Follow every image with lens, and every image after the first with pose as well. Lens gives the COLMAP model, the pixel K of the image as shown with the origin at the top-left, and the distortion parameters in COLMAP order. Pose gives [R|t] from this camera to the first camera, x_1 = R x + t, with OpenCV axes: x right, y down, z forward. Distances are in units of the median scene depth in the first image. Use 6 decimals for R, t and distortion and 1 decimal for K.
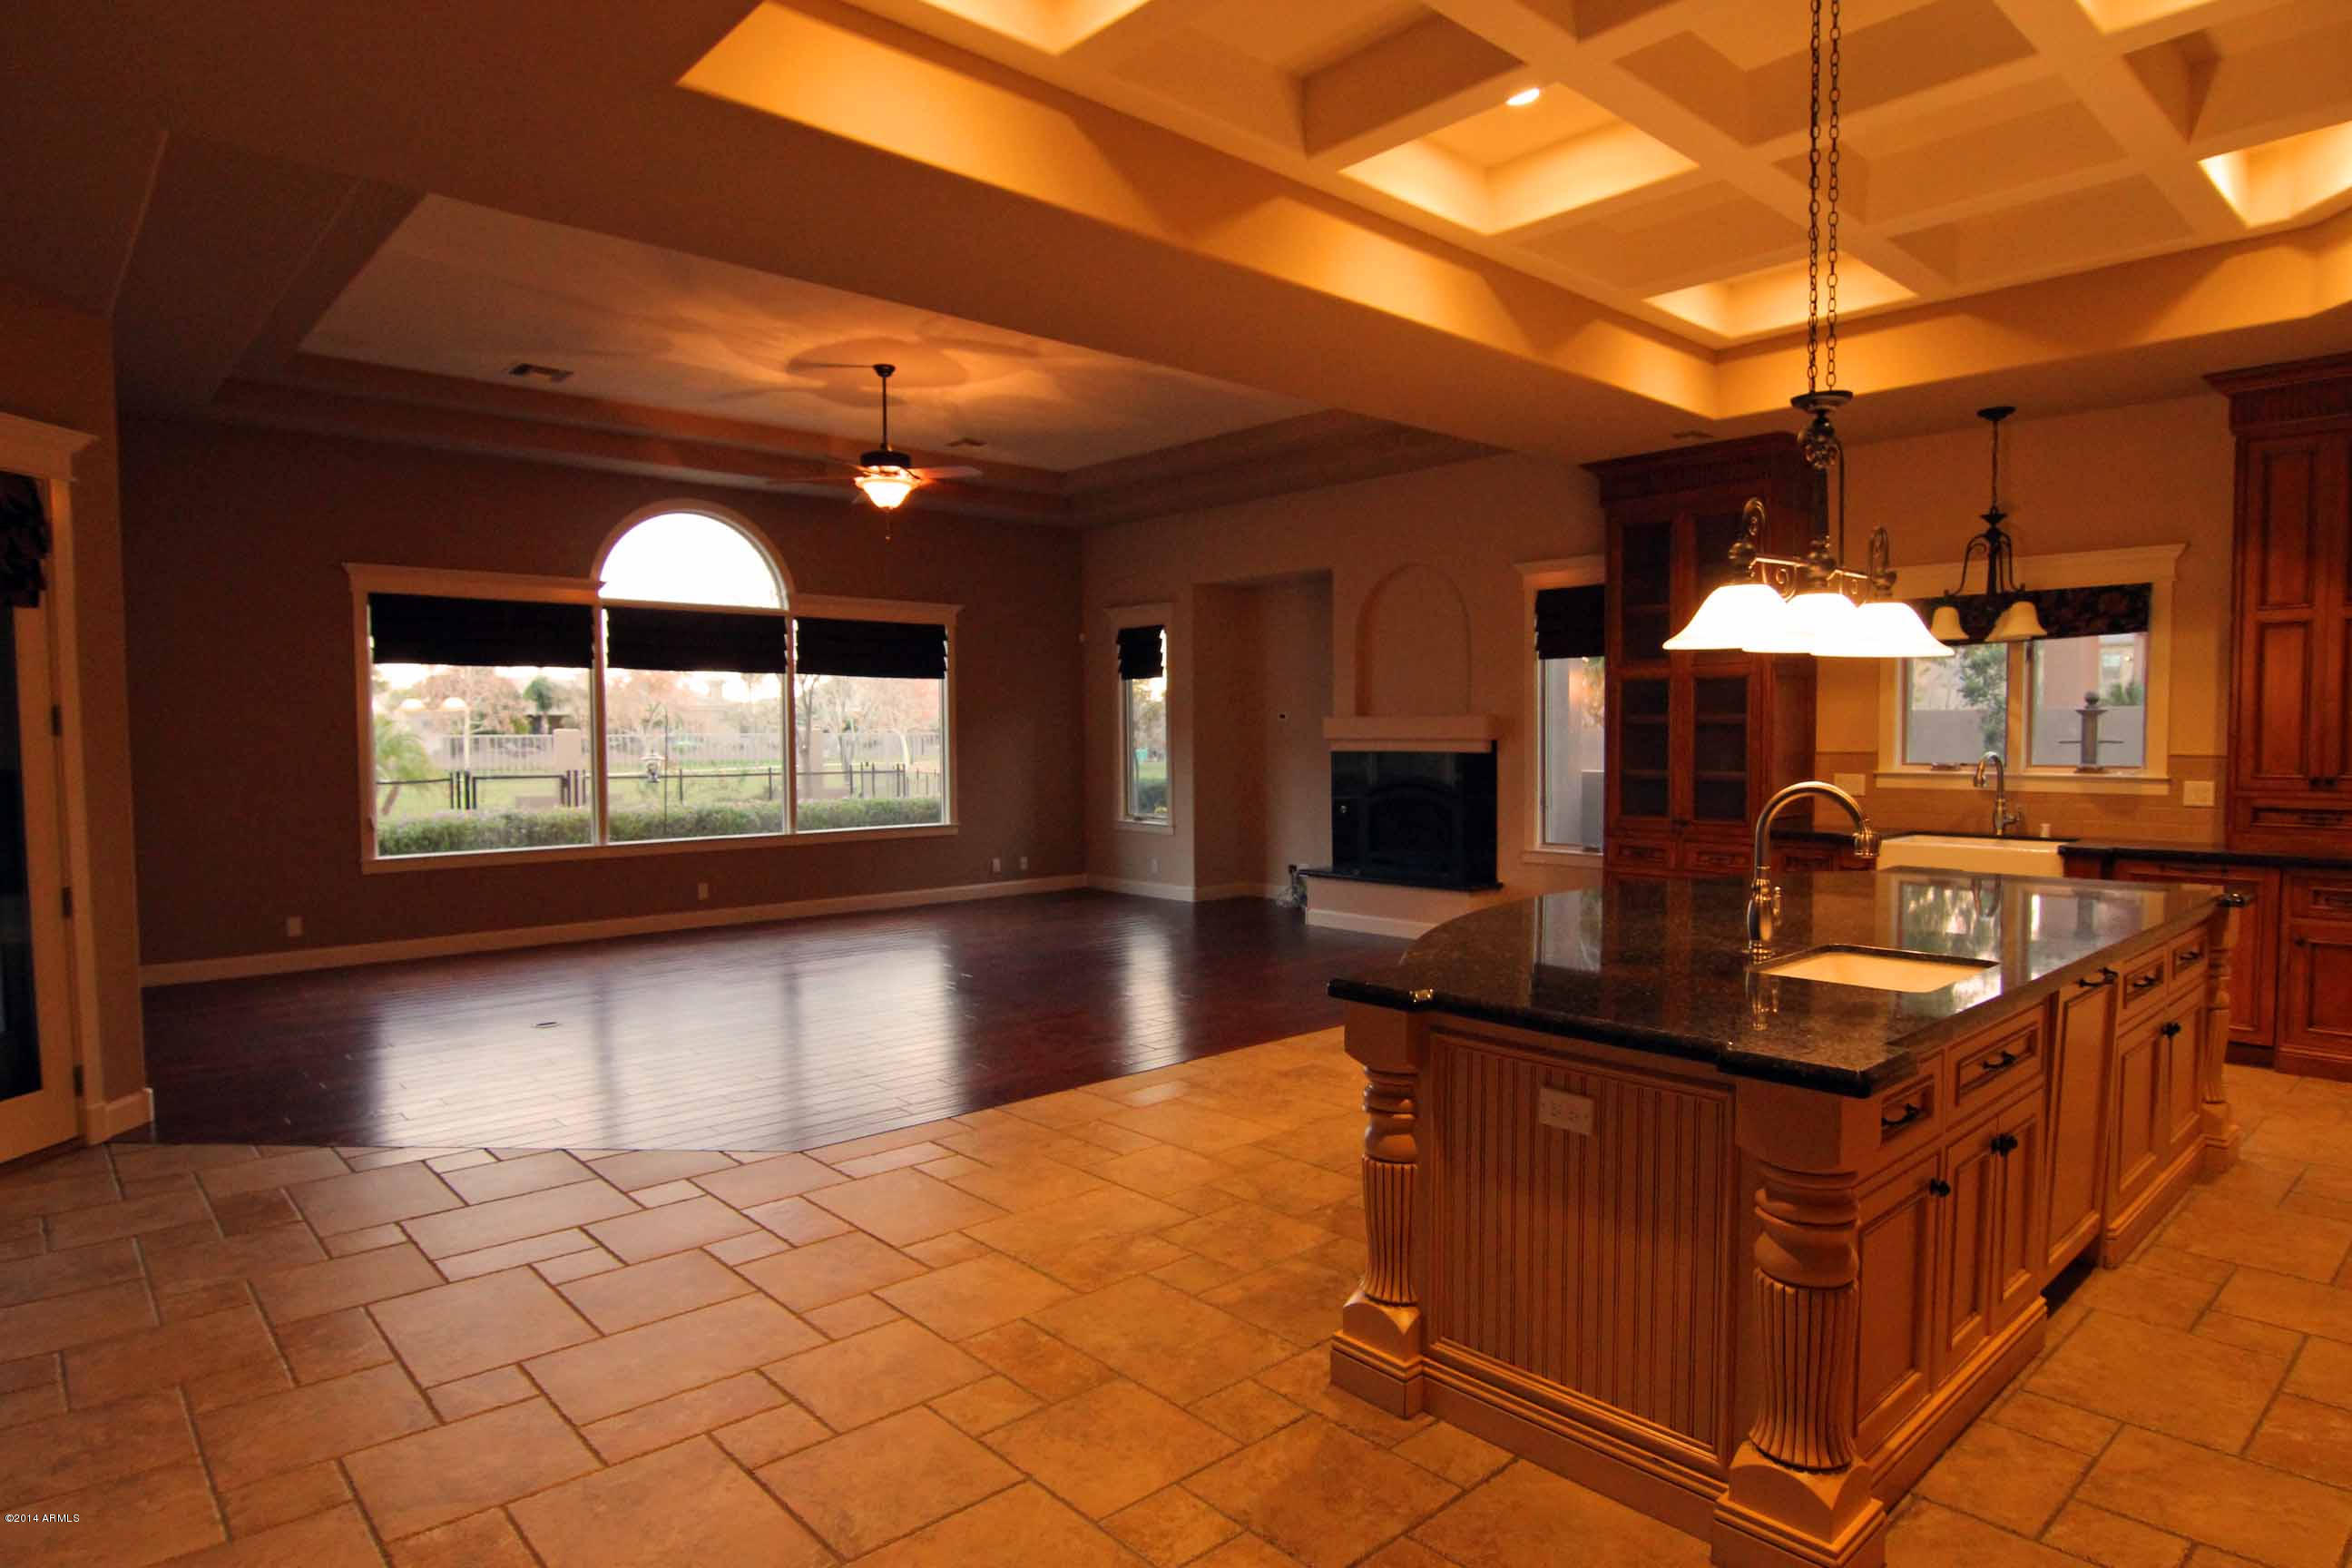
lens RADIAL K [[1324.9, 0, 1169.0], [0, 1324.9, 791.4], [0, 0, 1]] dist [-0.008461, -0.008678]
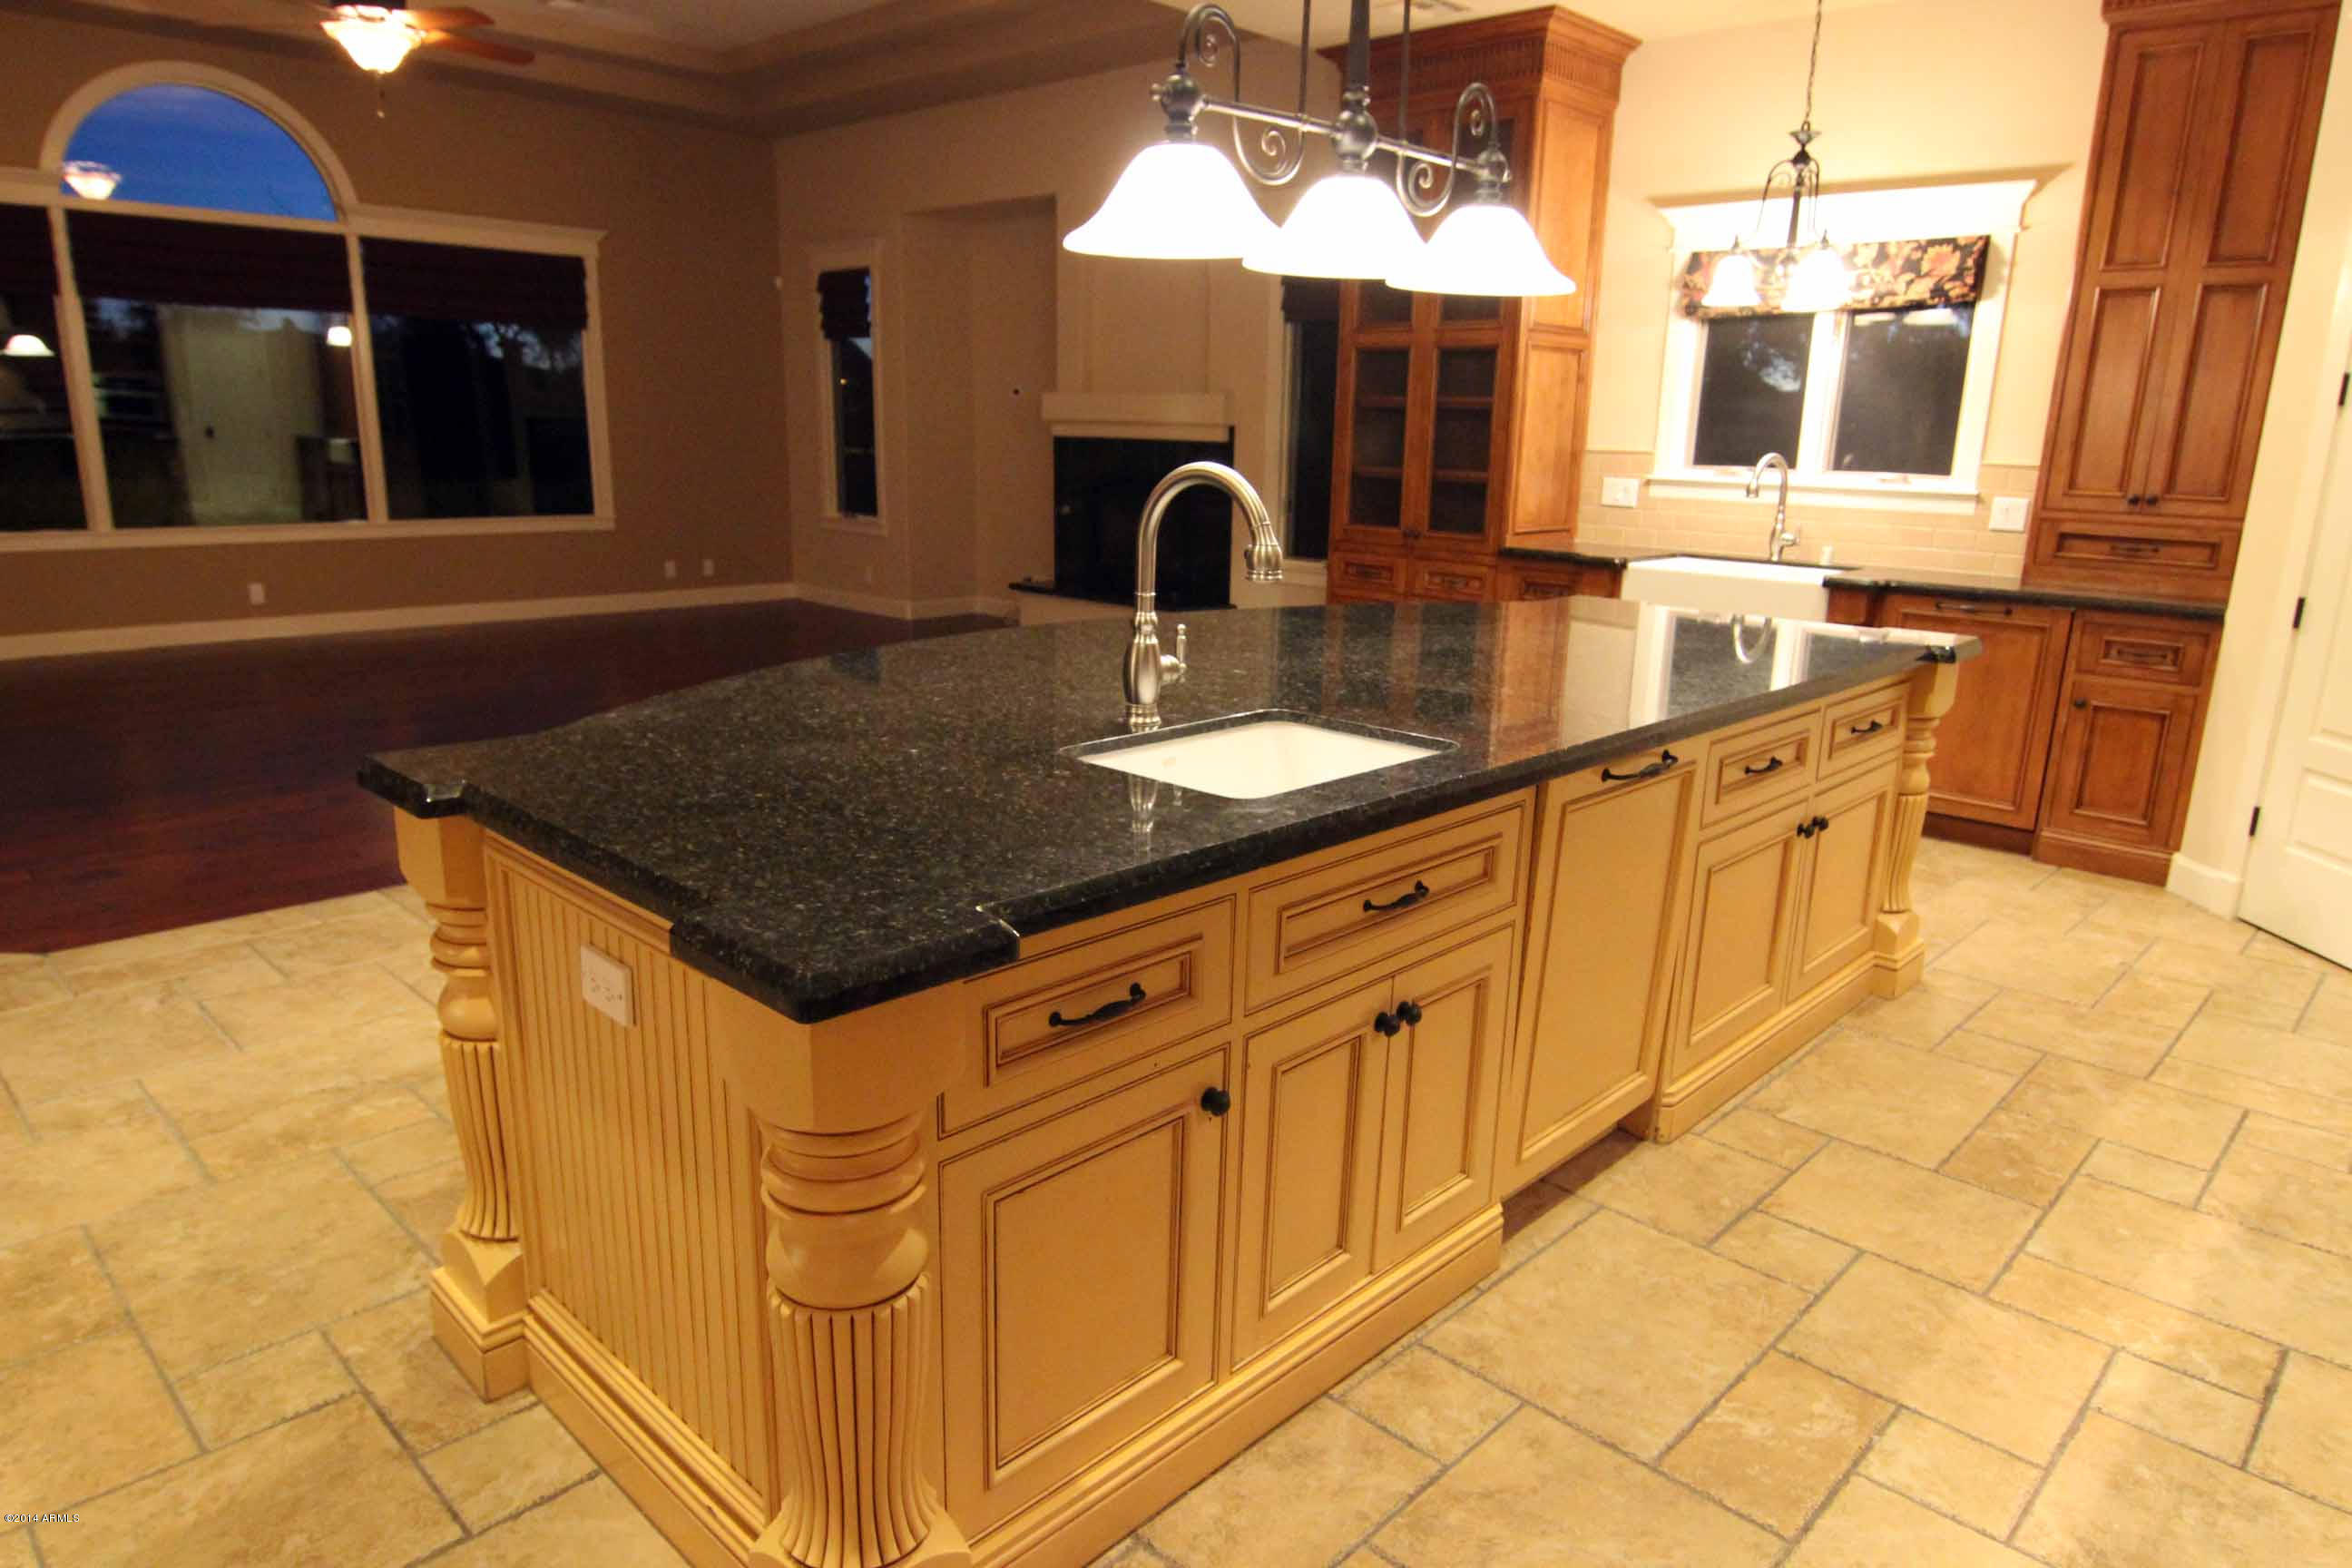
lens RADIAL K [[1454.1, 0, 1173.6], [0, 1454.1, 786.9], [0, 0, 1]] dist [-0.006146, -0.008858]
pose [[0.997171, 0.012951, 0.074040, 0.247473], [-0.027334, 0.980083, 0.196697, 0.005586], [-0.070018, -0.198165, 0.977665, 0.164445]]
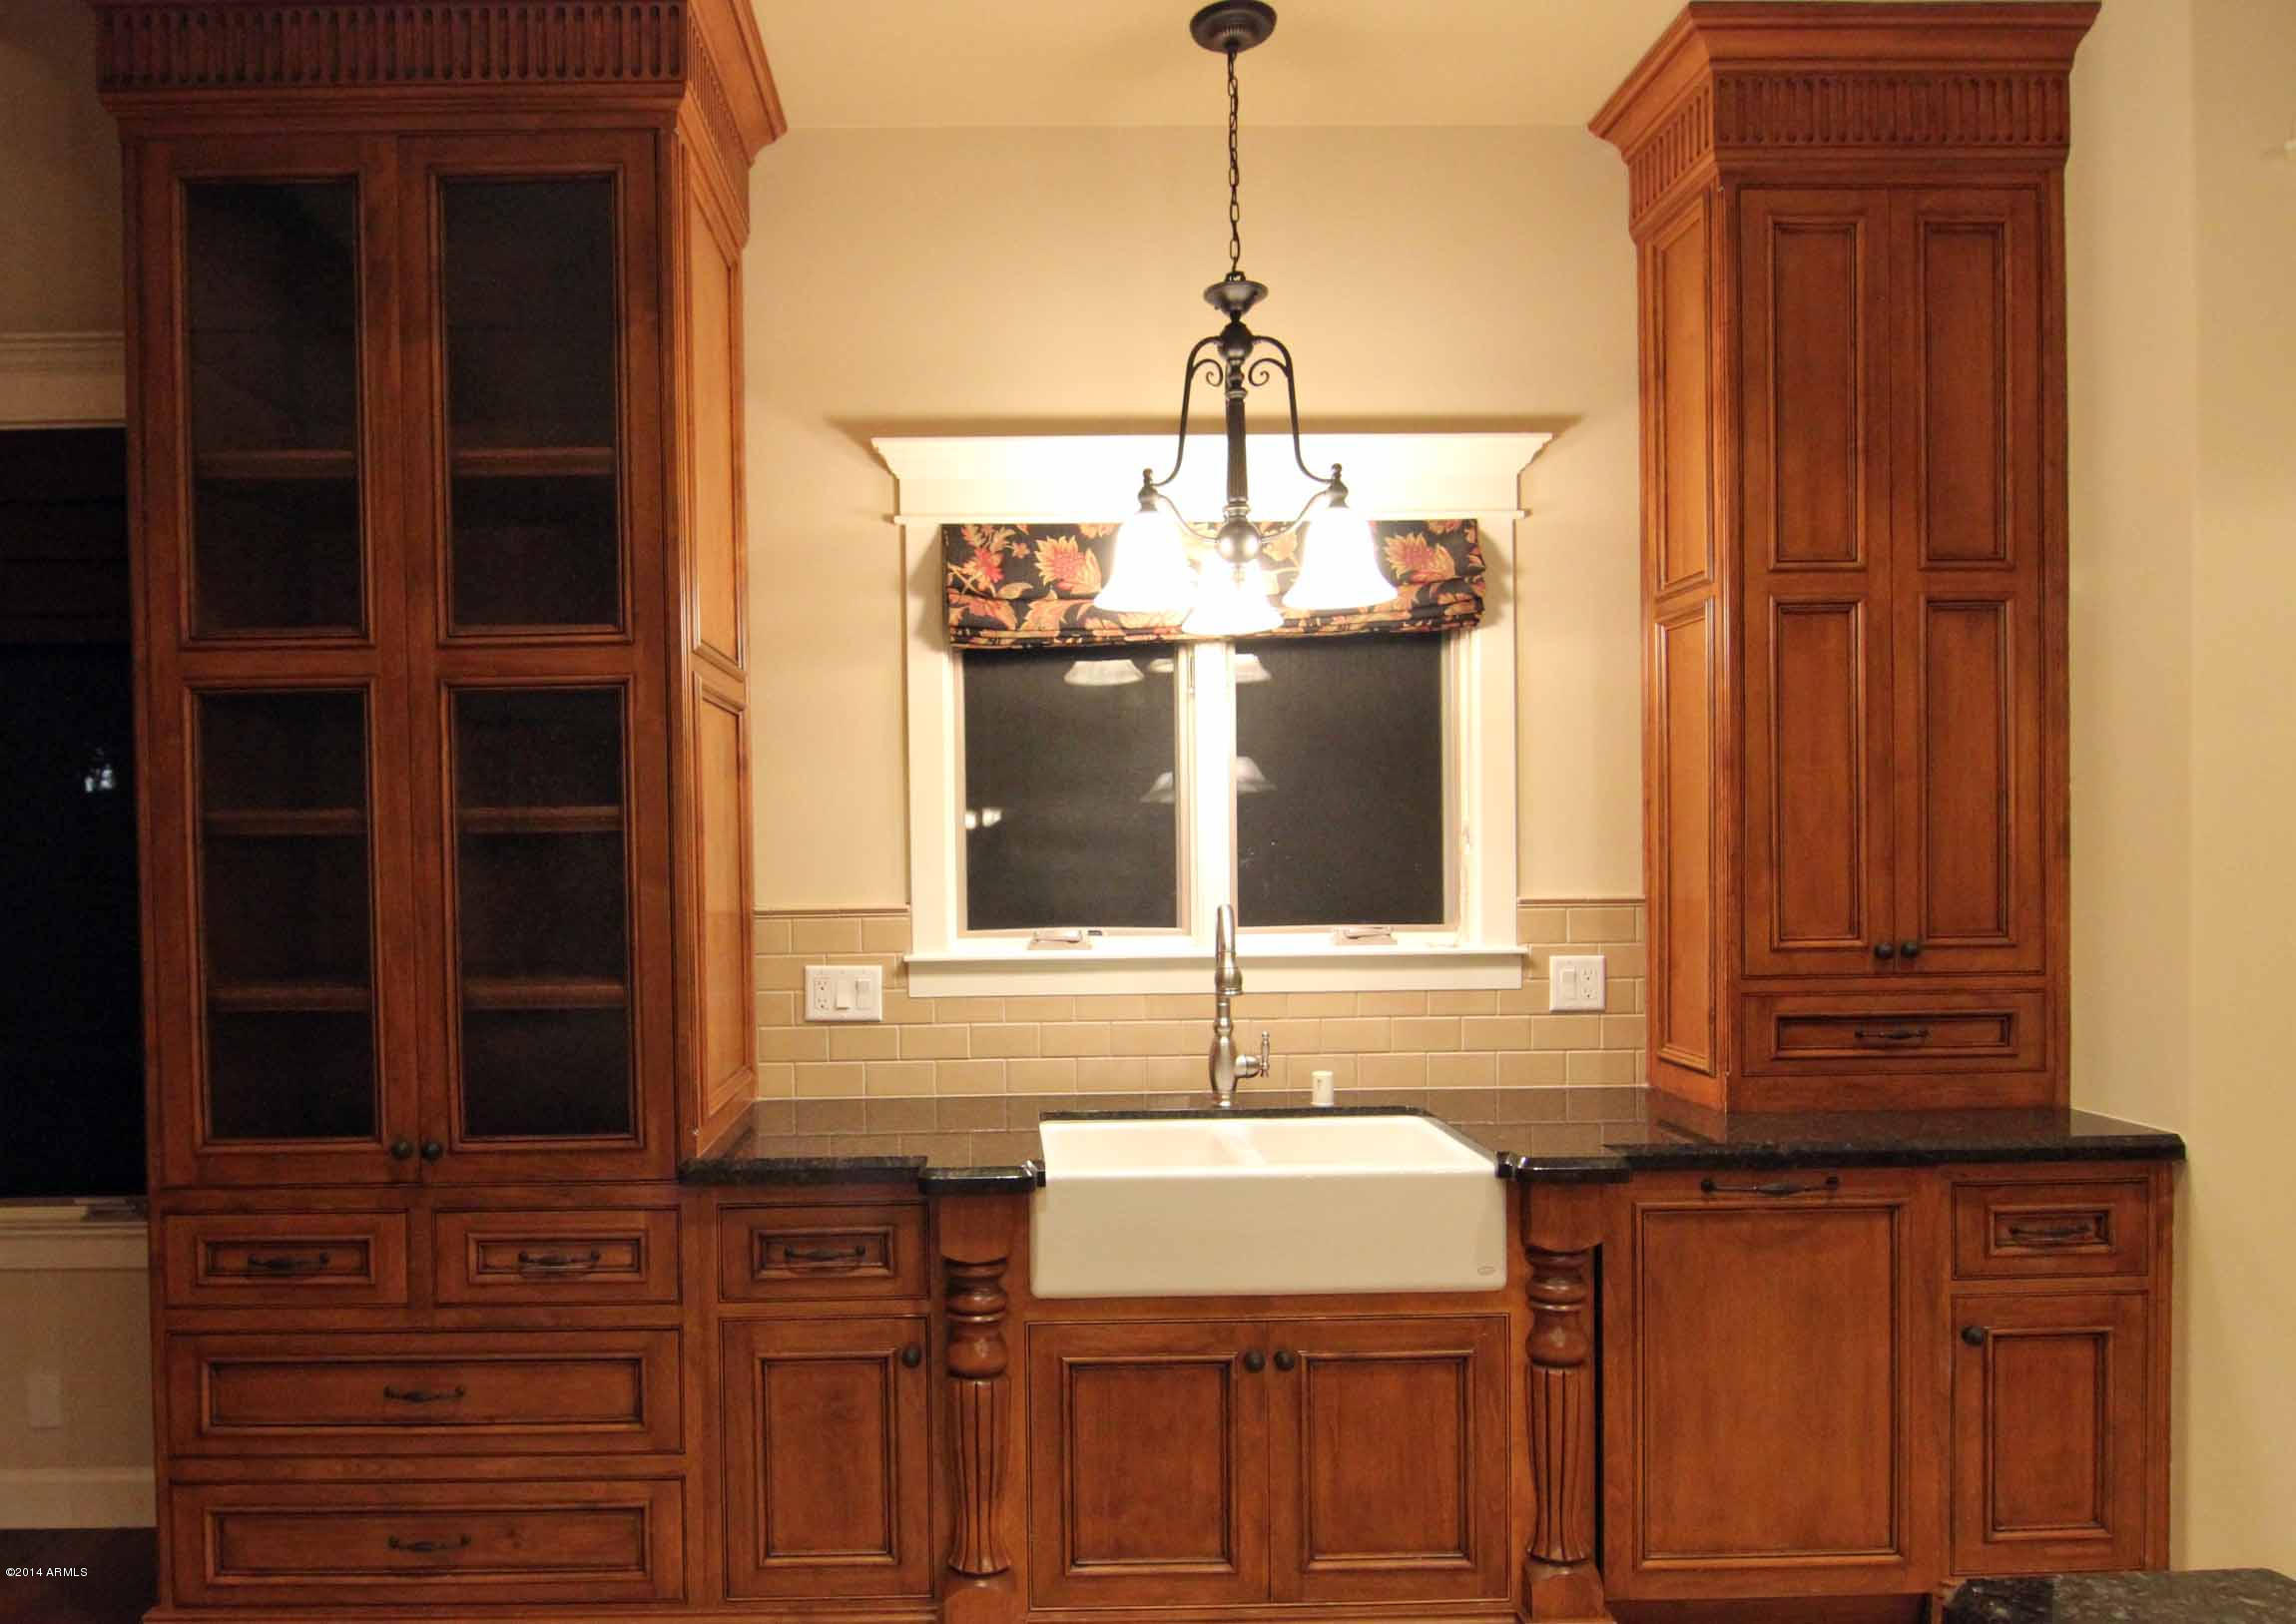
lens RADIAL K [[1500.2, 0, 1048.4], [0, 1500.2, 885.4], [0, 0, 1]] dist [-0.011743, -0.001965]
pose [[0.659387, -0.016702, 0.751618, 0.306874], [0.043366, 0.998934, -0.015847, -0.037017], [-0.750552, 0.043044, 0.659408, 0.908118]]
